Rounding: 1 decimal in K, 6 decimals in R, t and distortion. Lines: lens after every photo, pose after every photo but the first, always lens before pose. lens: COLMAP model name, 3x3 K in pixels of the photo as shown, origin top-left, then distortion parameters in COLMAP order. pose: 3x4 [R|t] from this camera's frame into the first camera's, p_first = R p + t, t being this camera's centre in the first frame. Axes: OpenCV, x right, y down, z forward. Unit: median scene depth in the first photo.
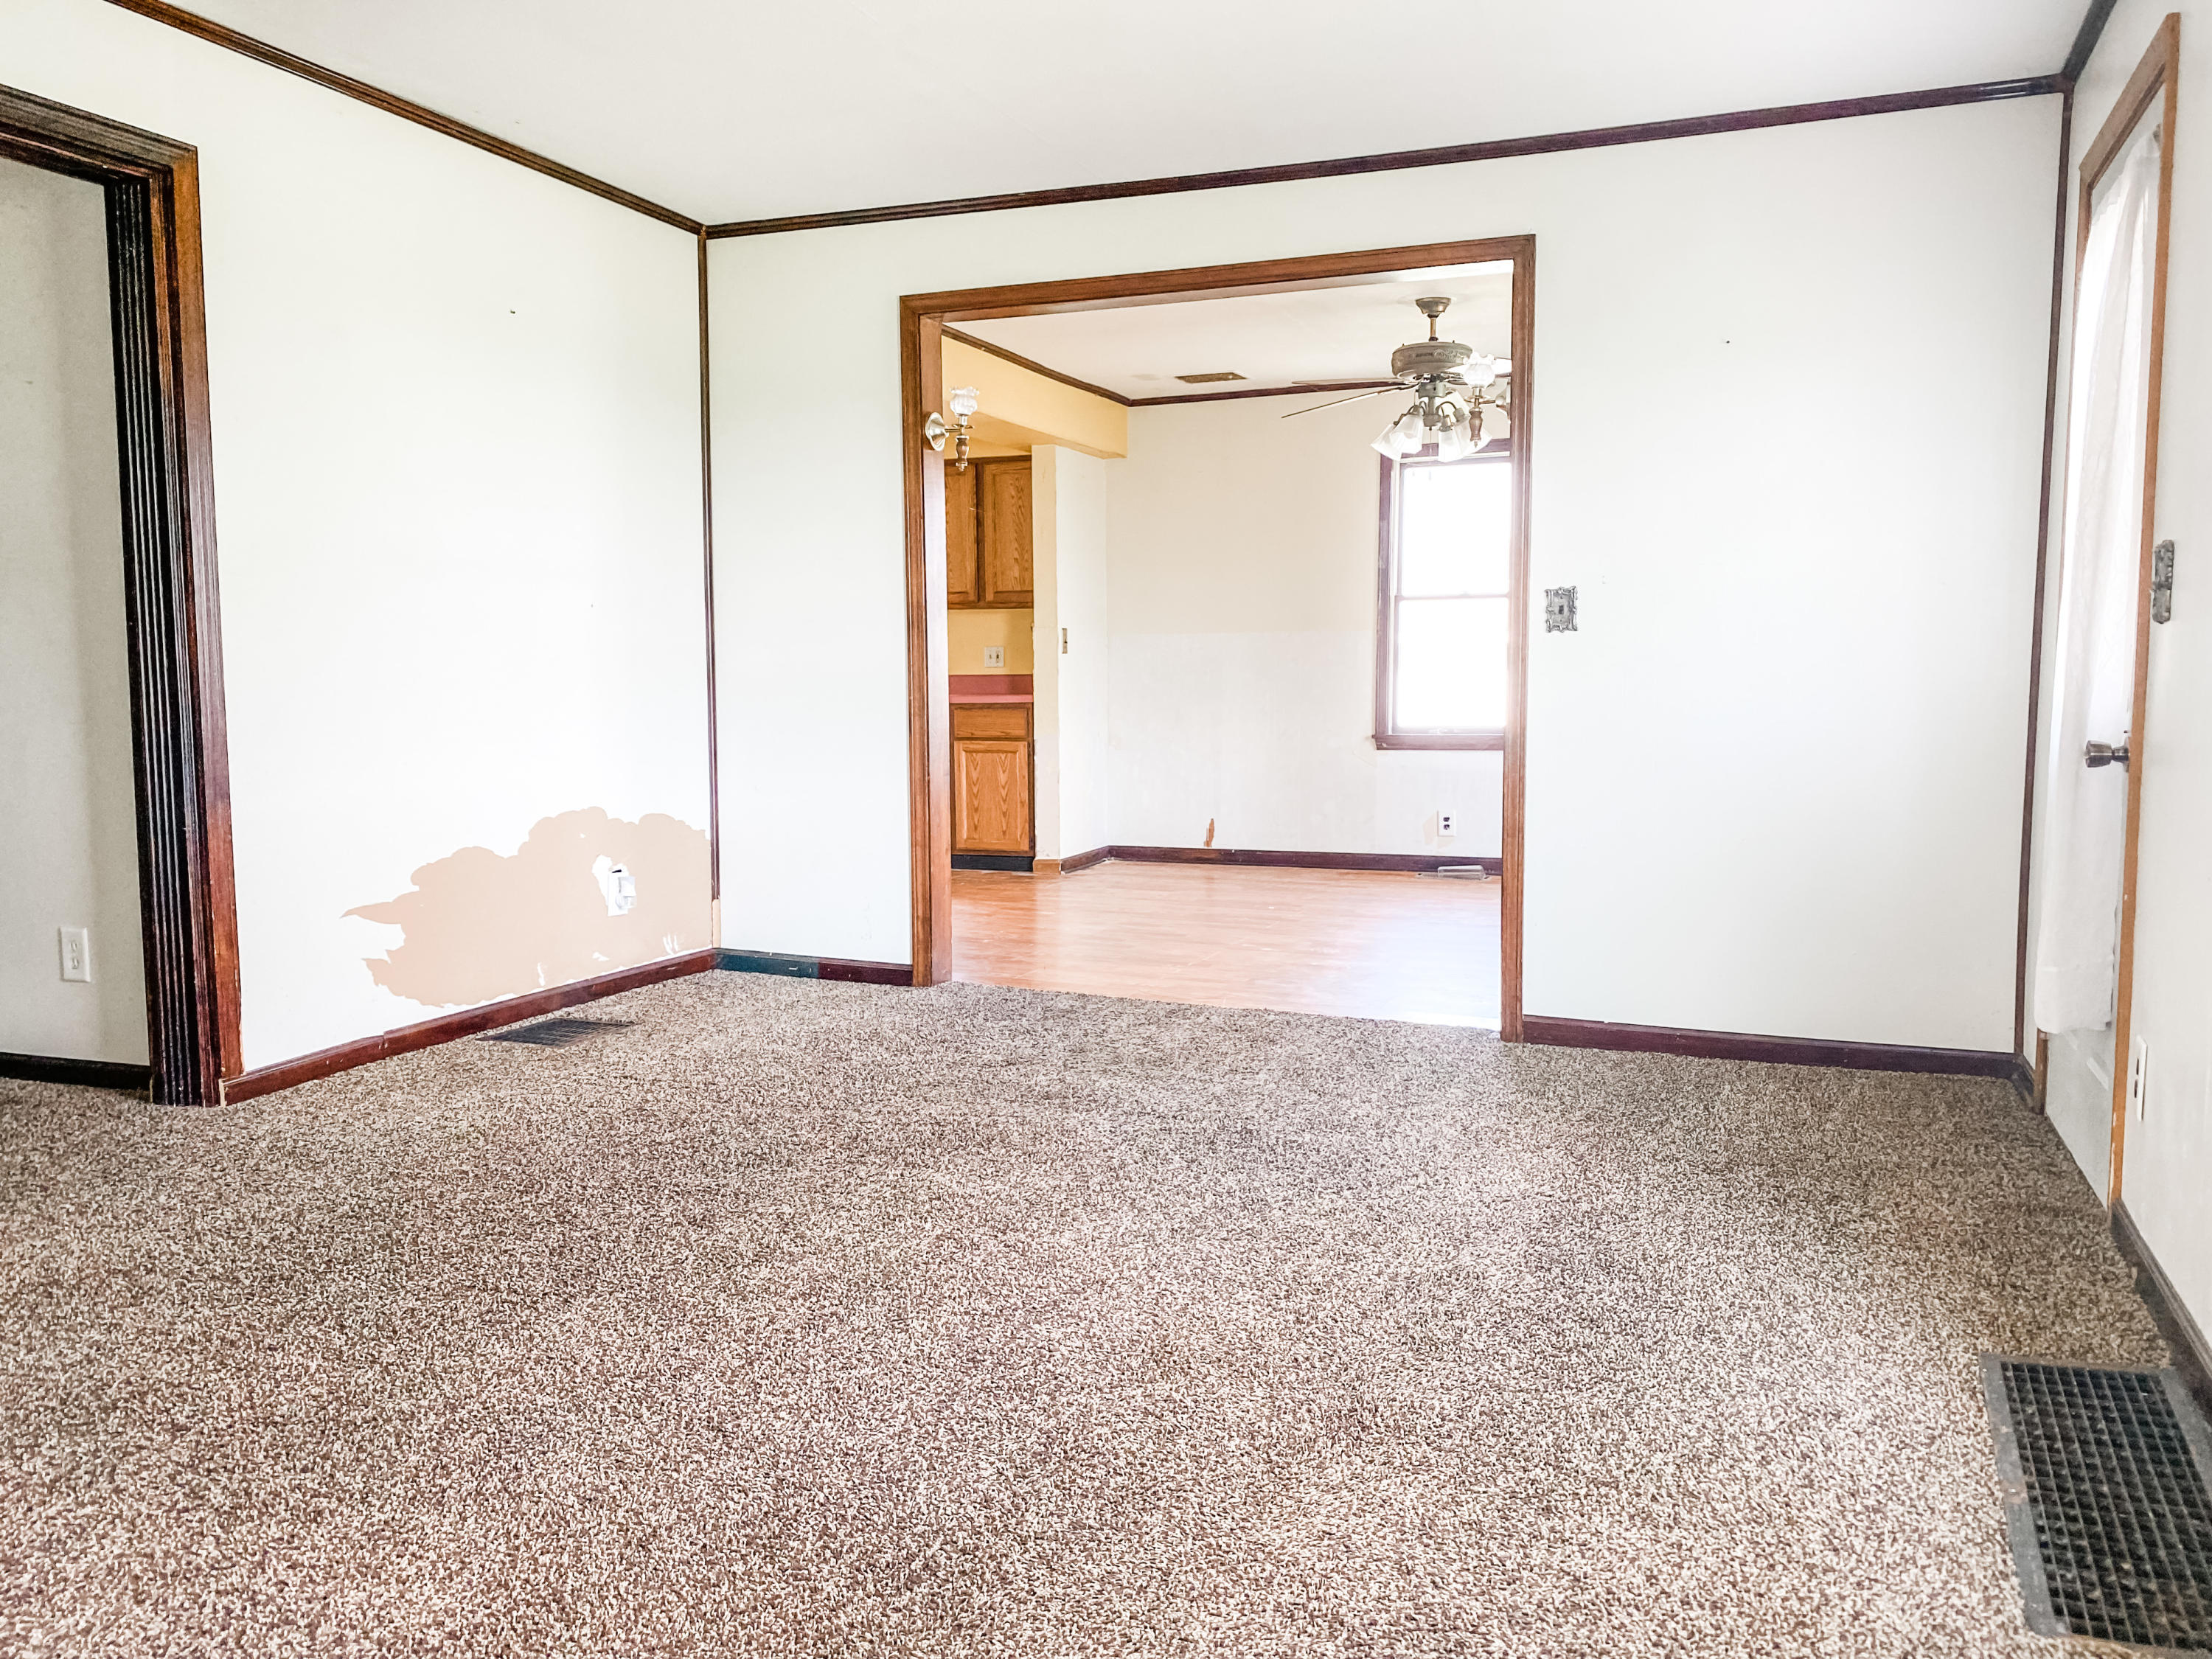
lens RADIAL K [[1729.8, 0, 1106.7], [0, 1729.8, 830.6], [0, 0, 1]] dist [0.055936, -0.015078]
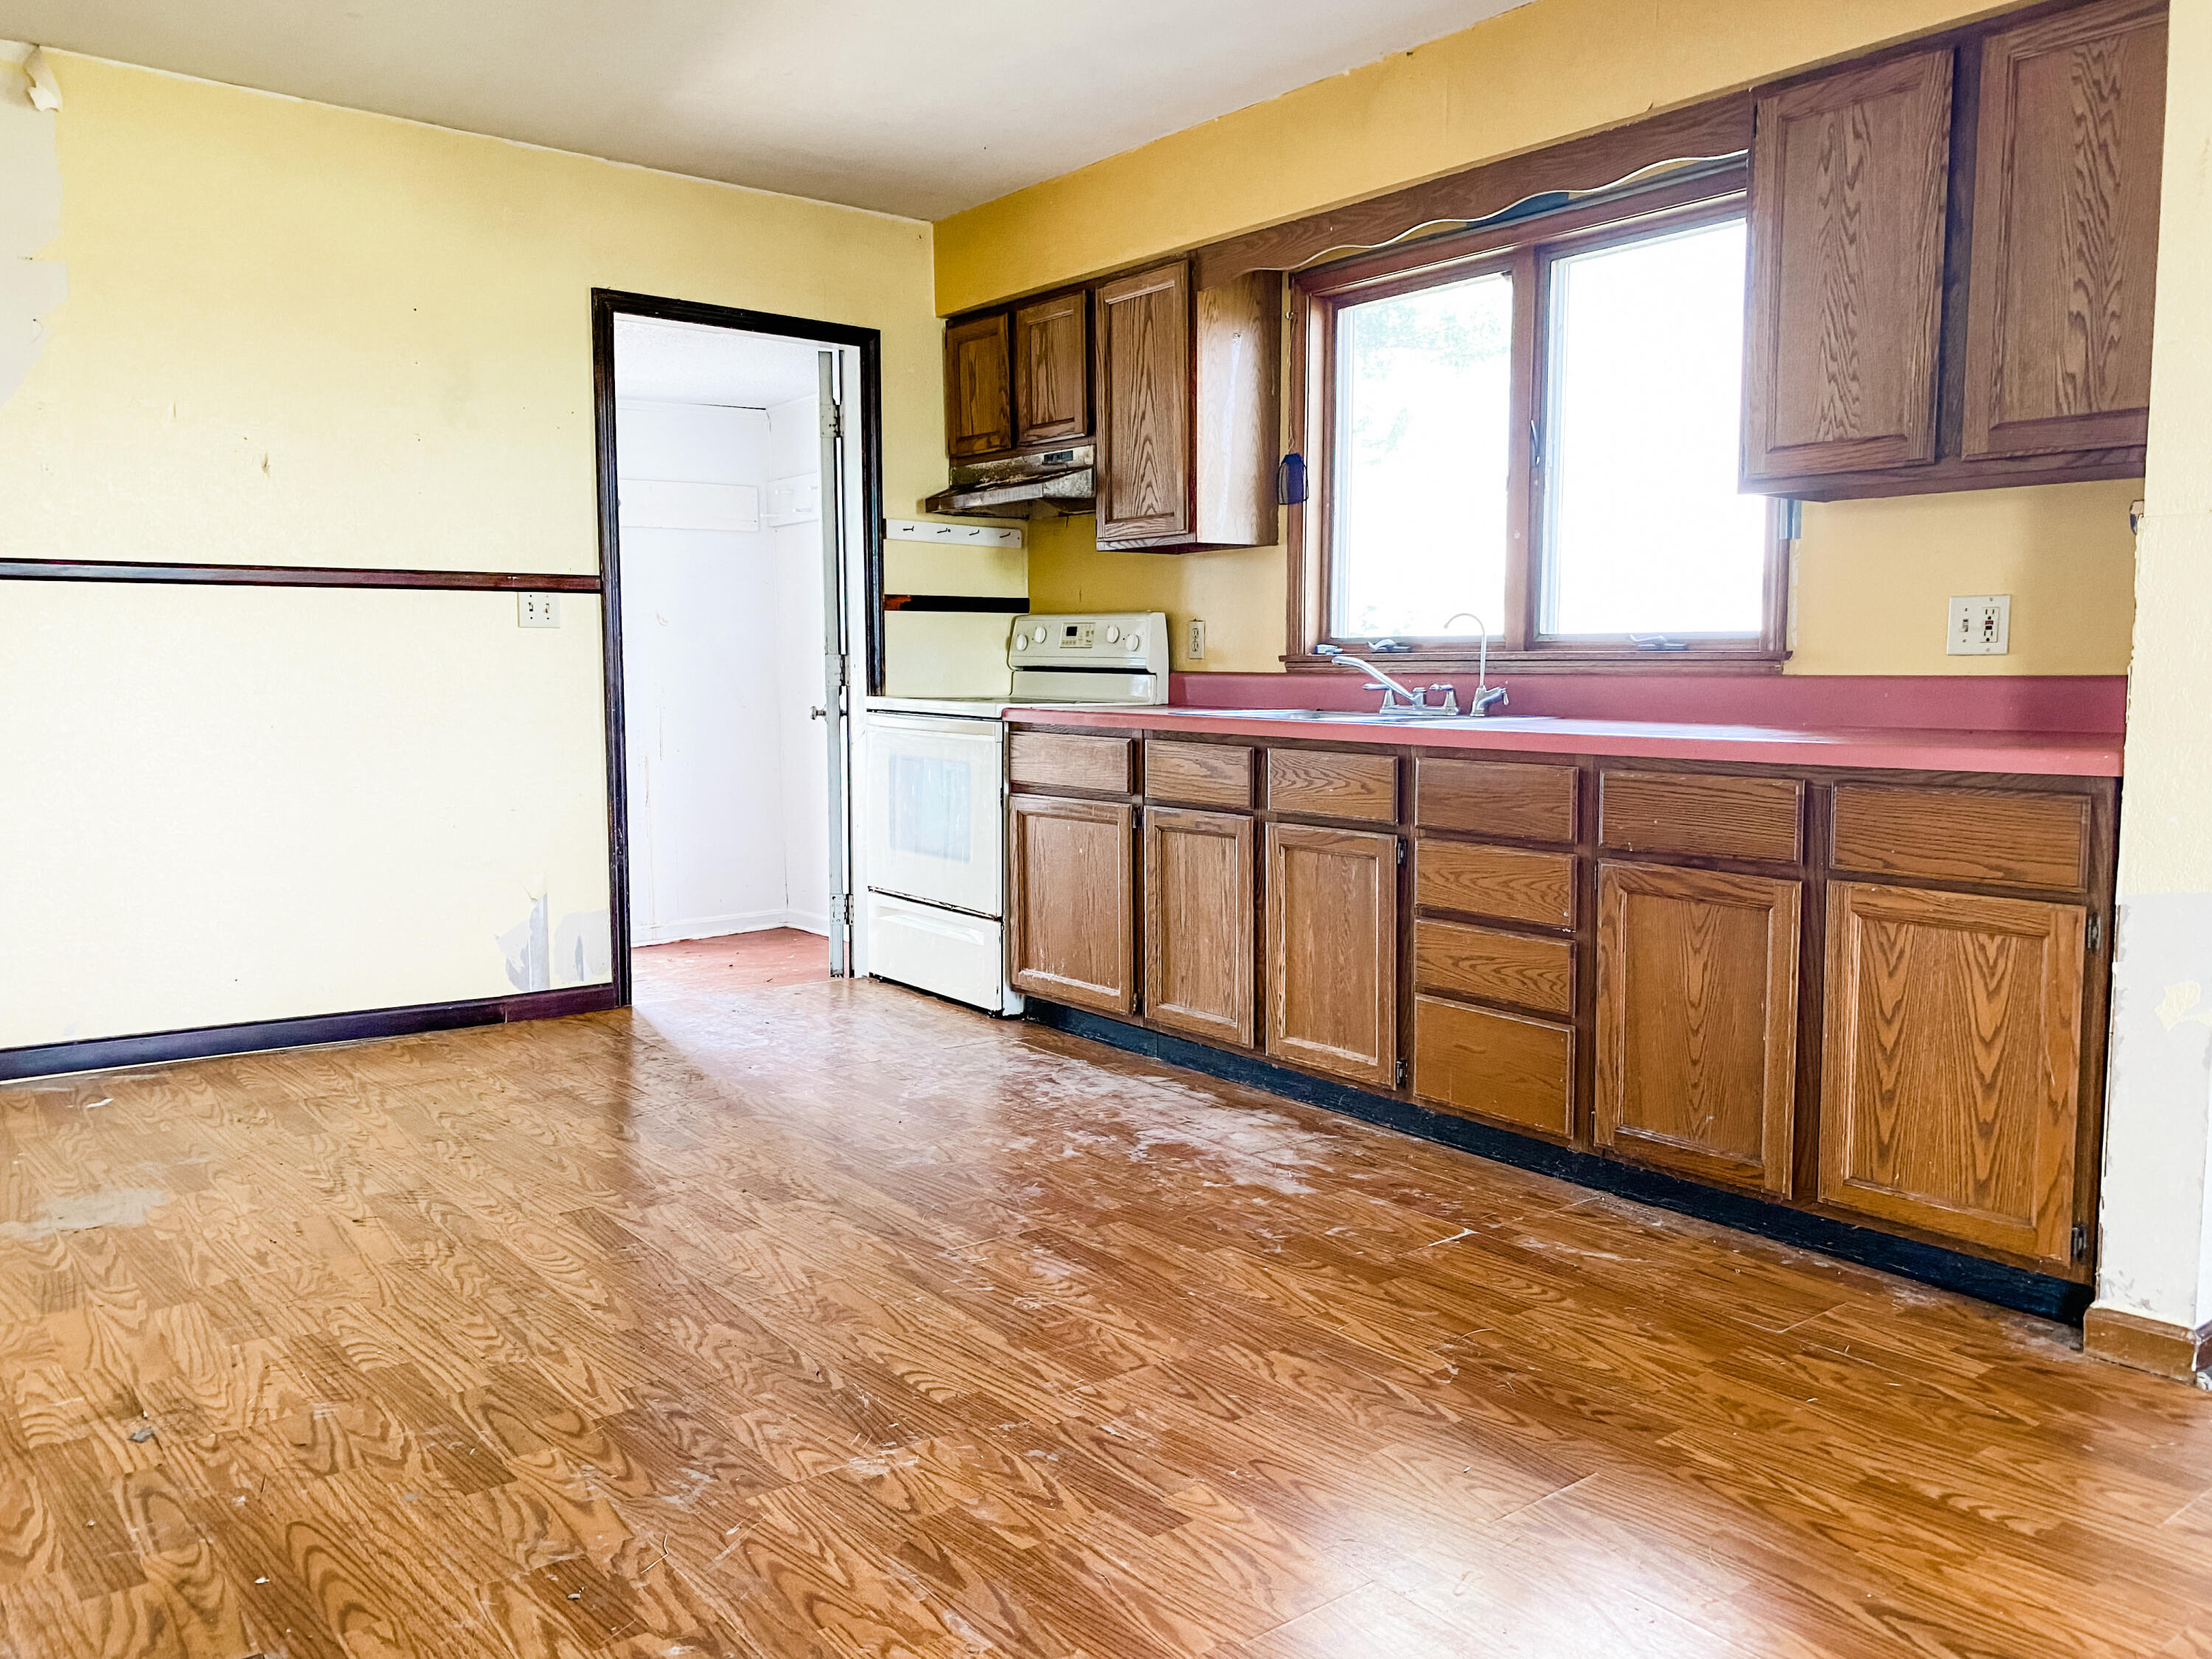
lens RADIAL K [[1729.8, 0, 1112.6], [0, 1729.8, 819.5], [0, 0, 1]] dist [0.055936, -0.015078]
pose [[0.864262, 0.049118, -0.500638, -0.039966], [-0.050263, 0.998673, 0.011211, -0.060627], [0.500524, 0.015475, 0.865584, 0.651216]]
